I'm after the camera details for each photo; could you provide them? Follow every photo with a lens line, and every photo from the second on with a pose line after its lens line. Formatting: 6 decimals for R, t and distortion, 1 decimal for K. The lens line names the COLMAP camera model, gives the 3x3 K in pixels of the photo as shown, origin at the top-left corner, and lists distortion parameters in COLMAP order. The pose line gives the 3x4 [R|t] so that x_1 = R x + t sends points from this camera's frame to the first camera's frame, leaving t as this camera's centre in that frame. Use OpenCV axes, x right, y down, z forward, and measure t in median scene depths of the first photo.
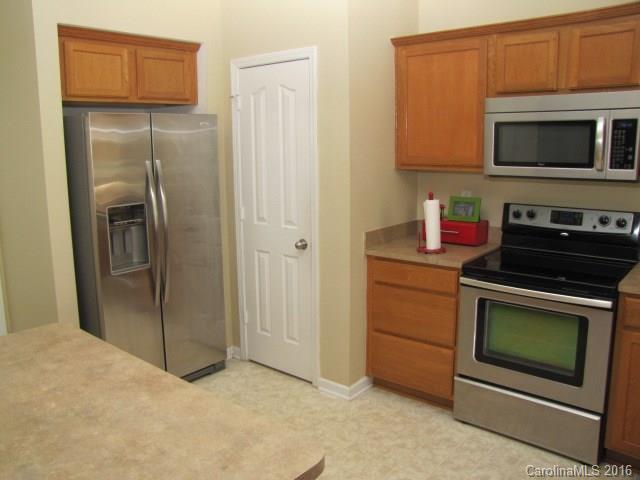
lens RADIAL K [[560.2, 0, 320.0], [0, 560.2, 240.0], [0, 0, 1]] dist [-0.086717, -0.004583]
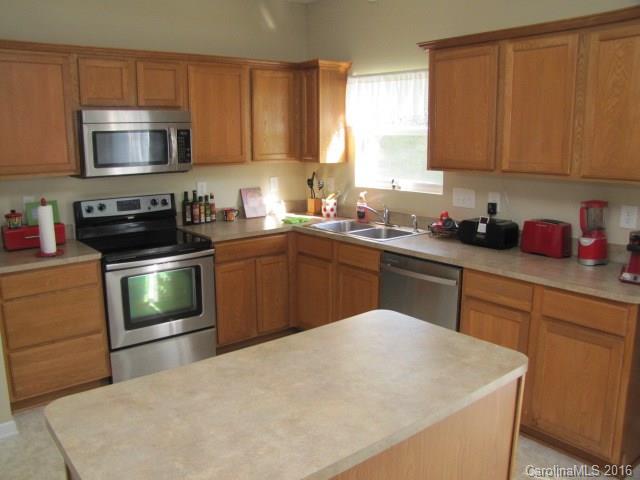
lens RADIAL K [[536.0, 0, 320.0], [0, 536.0, 240.0], [0, 0, 1]] dist [-0.015551, -0.009851]
pose [[0.189120, -0.187505, 0.963886, -0.707366], [0.183176, 0.971106, 0.152969, -0.072061], [-0.964718, 0.147631, 0.218002, 0.311388]]
